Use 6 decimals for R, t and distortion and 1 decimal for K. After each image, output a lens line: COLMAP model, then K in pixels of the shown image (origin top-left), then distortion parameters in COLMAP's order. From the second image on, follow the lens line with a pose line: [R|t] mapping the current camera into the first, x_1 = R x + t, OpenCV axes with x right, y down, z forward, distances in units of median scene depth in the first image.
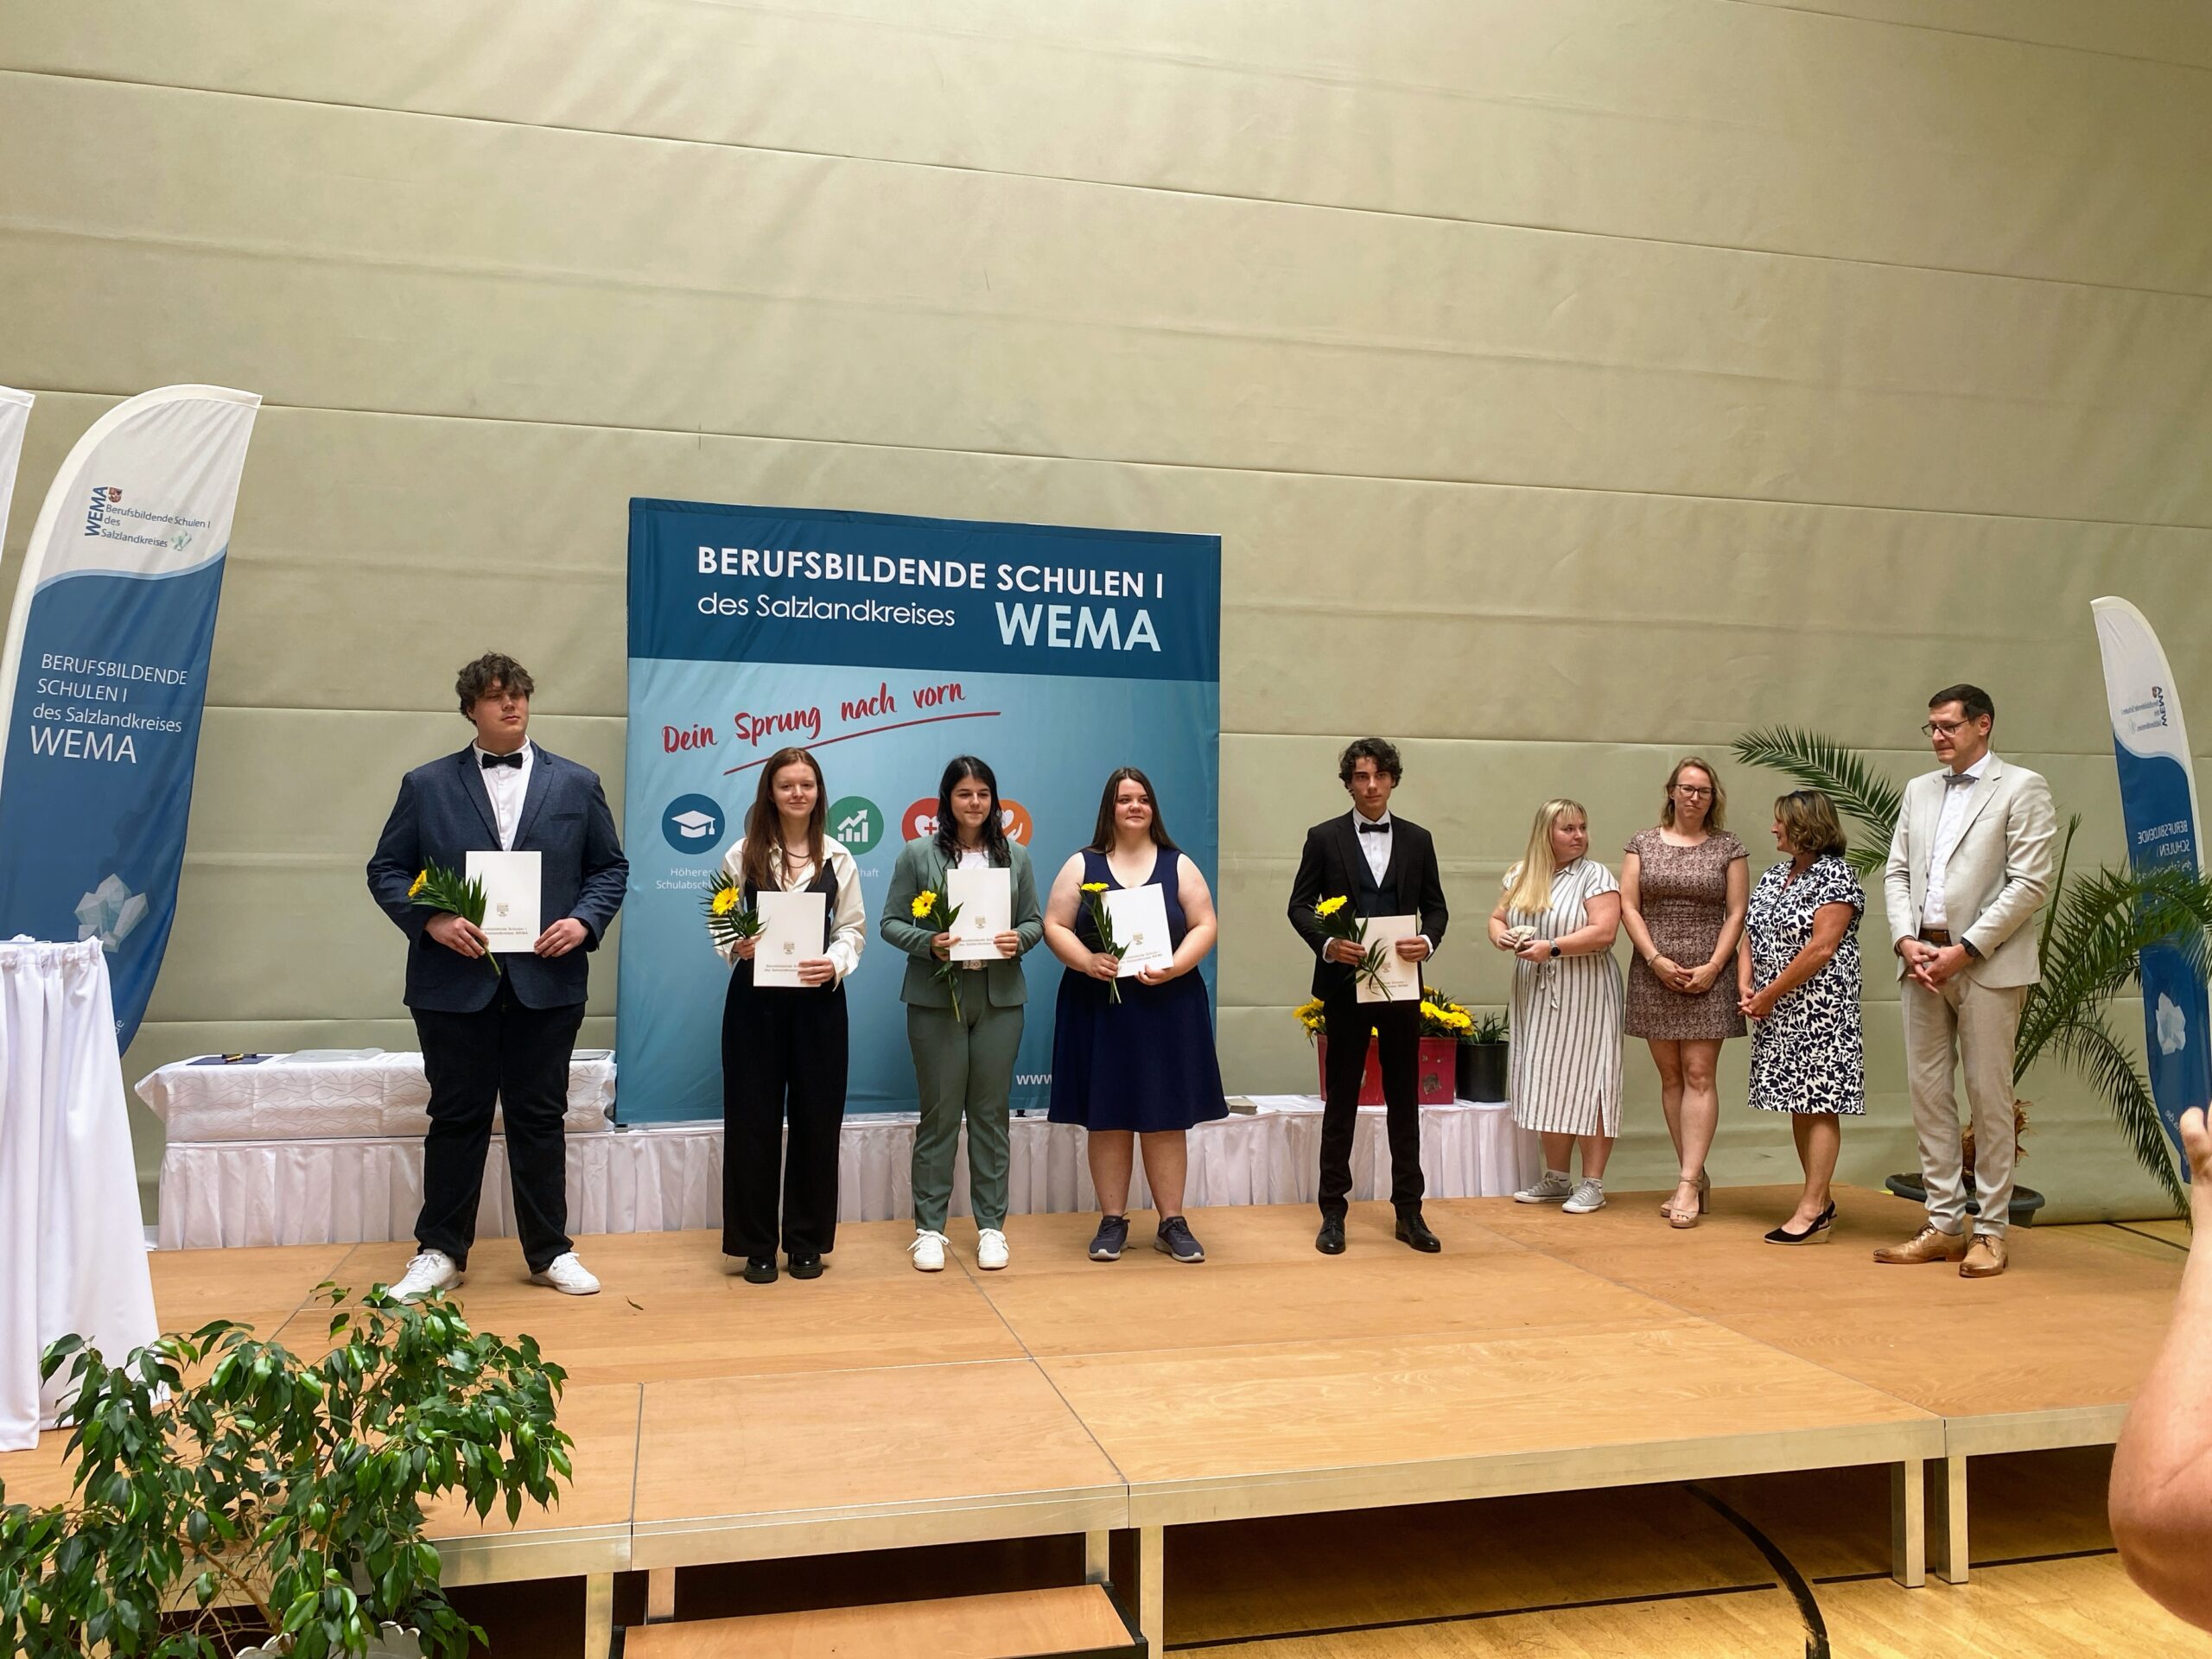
lens RADIAL K [[1891.6, 0, 1106.0], [0, 1891.6, 829.5], [0, 0, 1]] dist [0.001541, -0.011643]
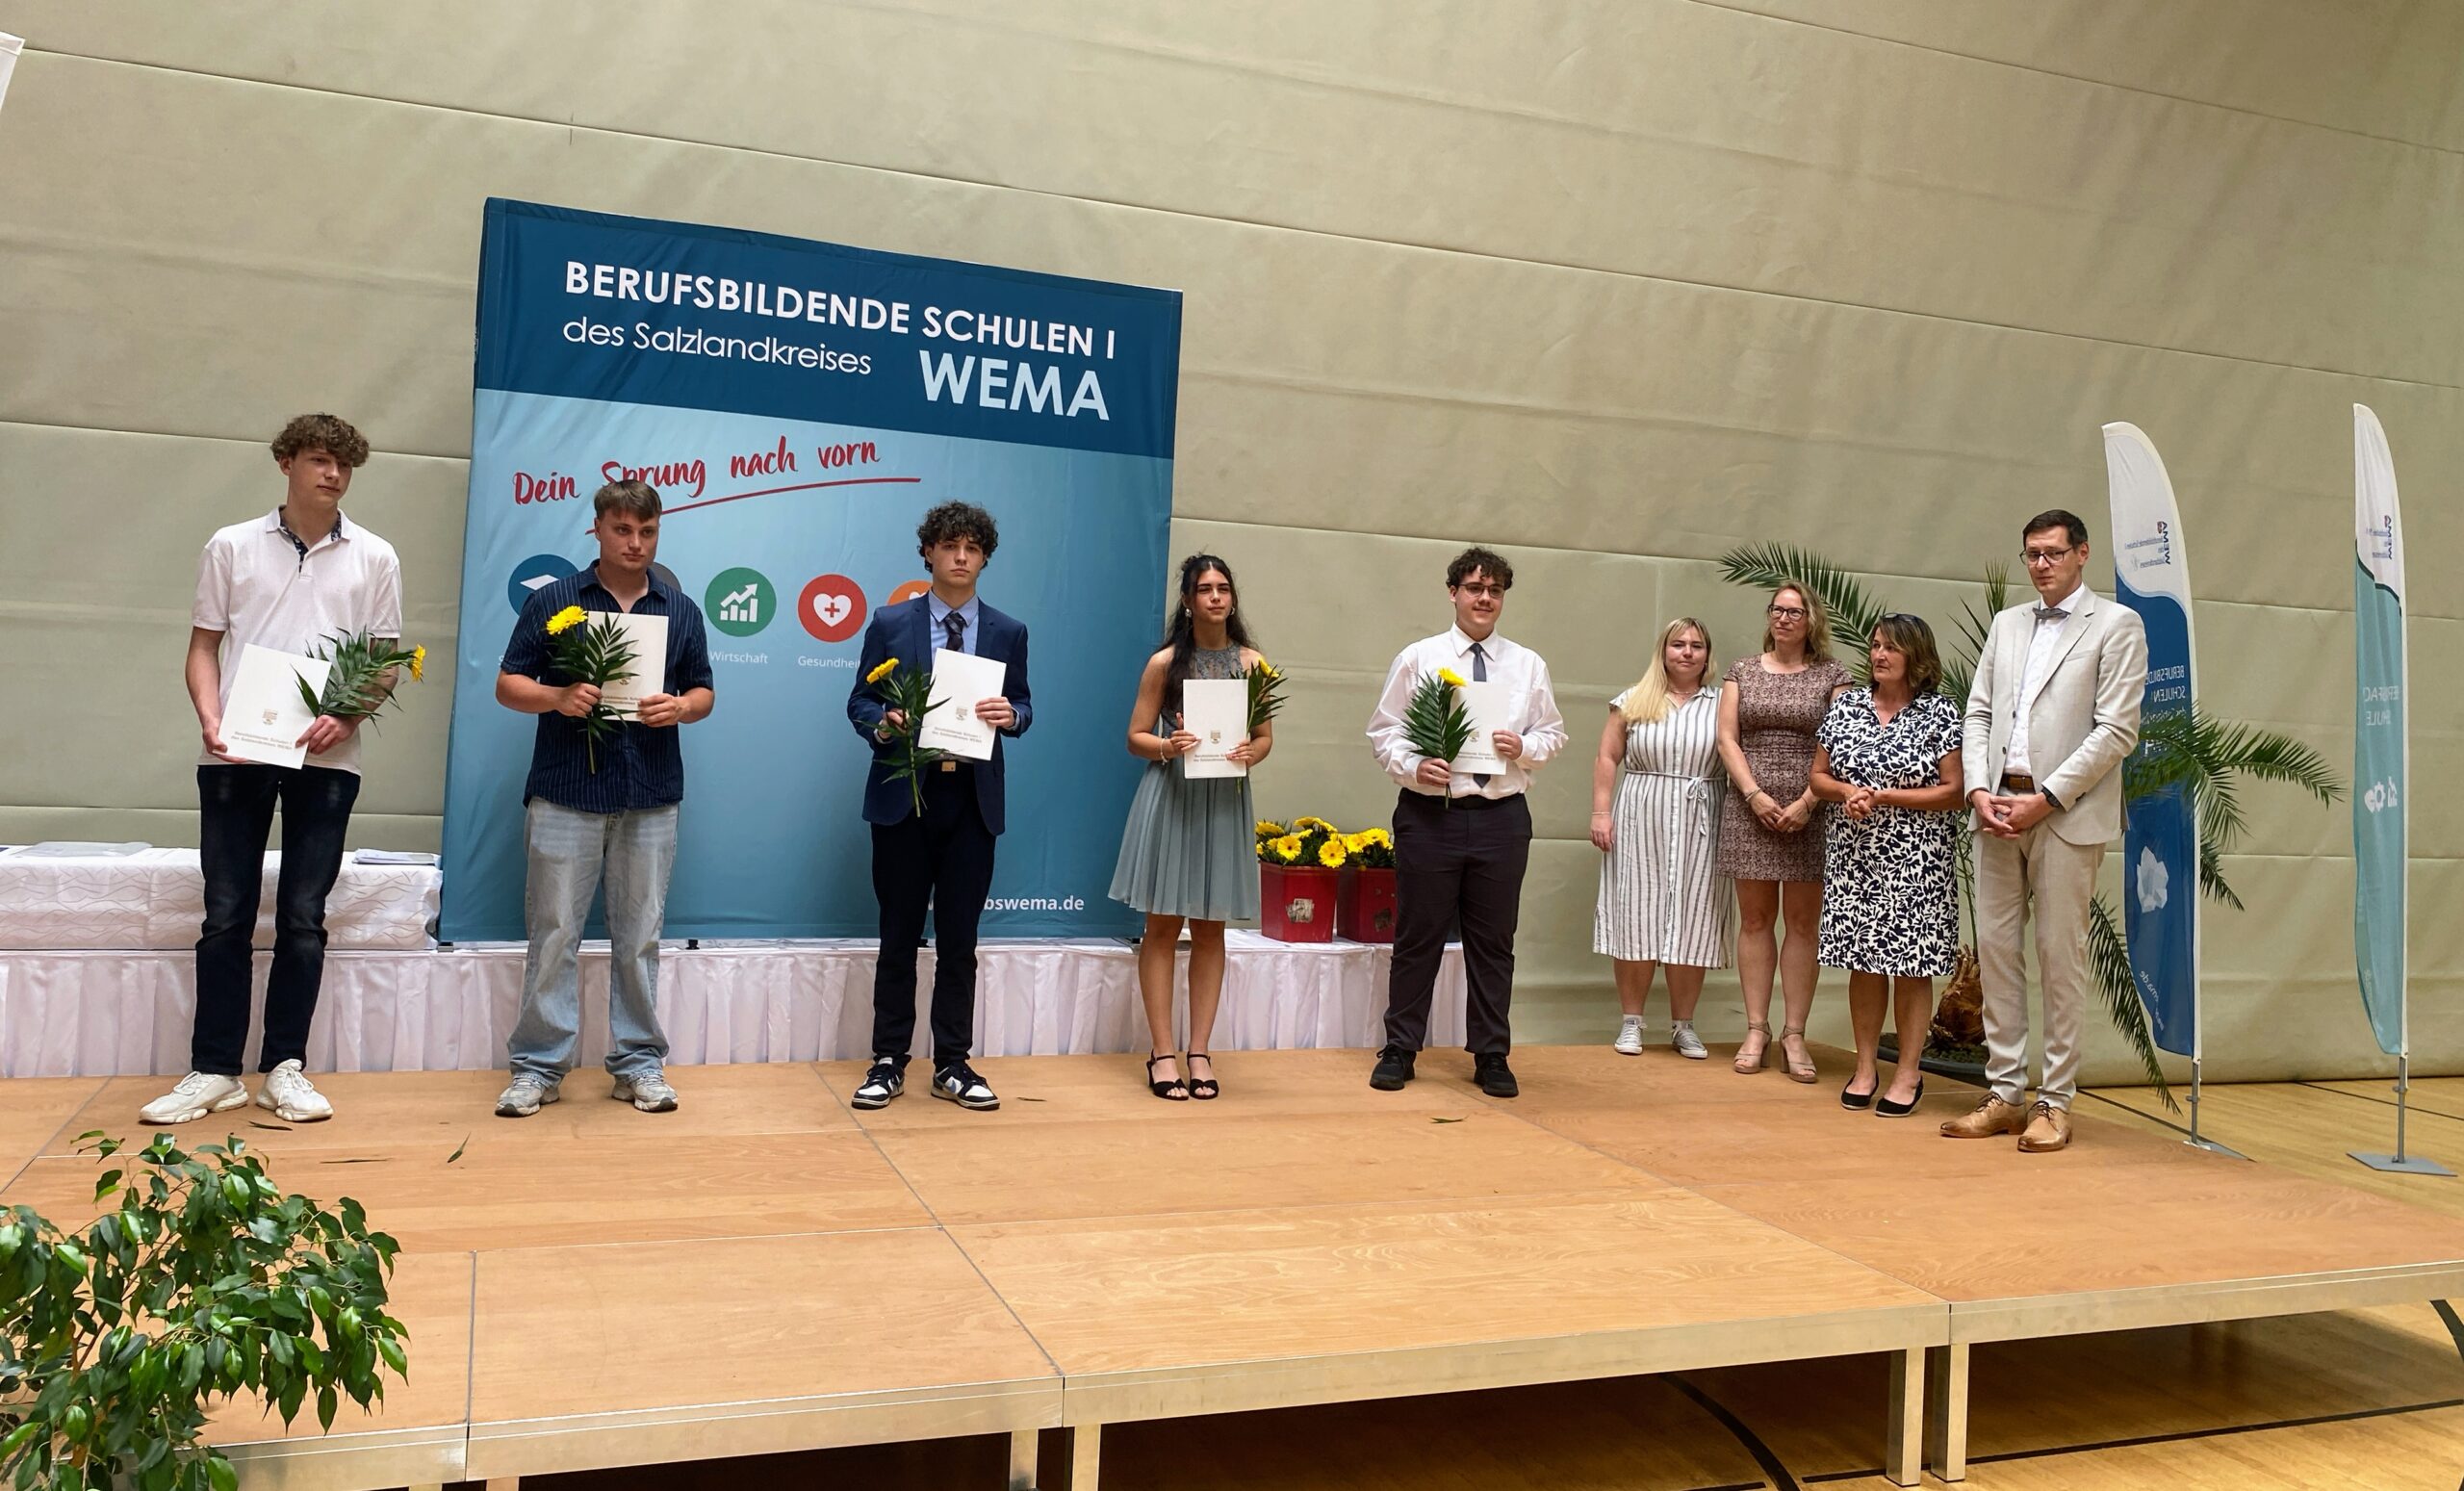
lens RADIAL K [[2105.0, 0, 1264.8], [0, 2105.0, 691.3], [0, 0, 1]] dist [-0.002983, -0.004154]
pose [[0.990703, 0.042866, 0.129113, -0.020247], [-0.046499, 0.998599, 0.025254, 0.003459], [-0.127850, -0.031023, 0.991308, 0.027465]]
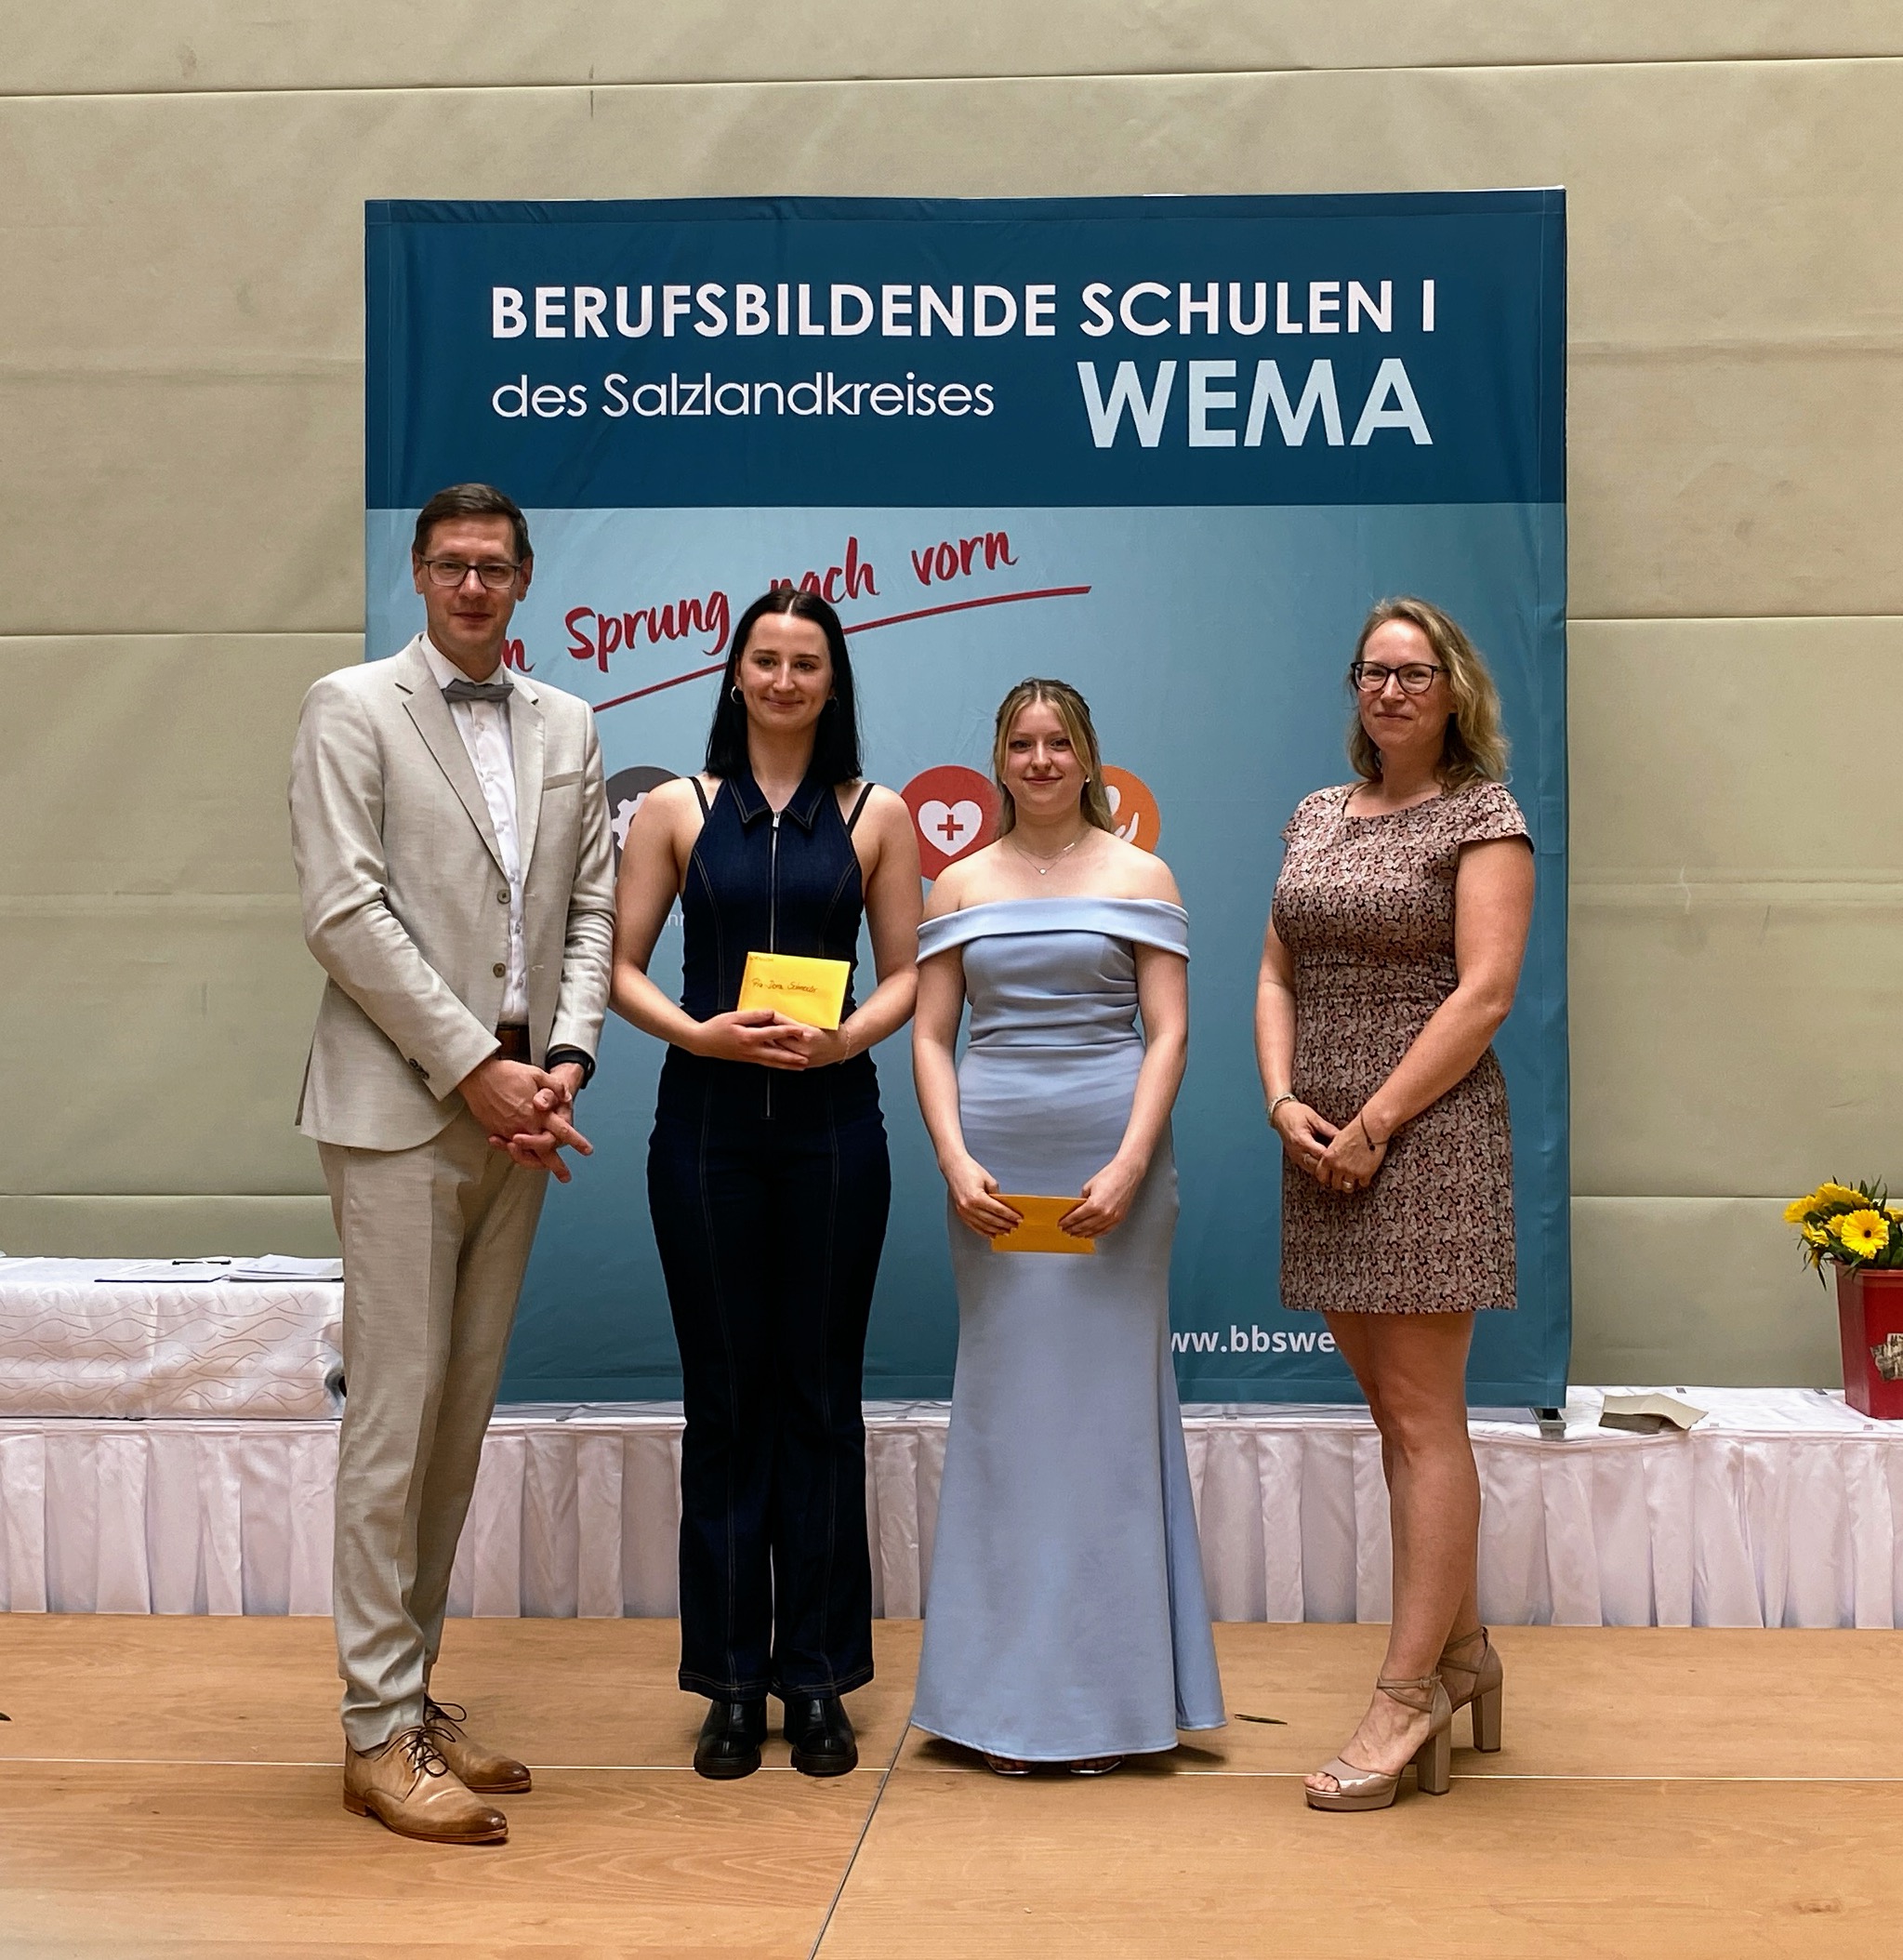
lens RADIAL K [[3090.8, 0, 952.1], [0, 3090.8, 879.2], [0, 0, 1]] dist [0.086148, -0.214235]
pose [[0.948912, -0.015779, -0.315145, 0.164853], [0.016221, 0.999868, -0.001221, 0.014168], [0.315122, -0.003954, 0.949043, 0.236278]]
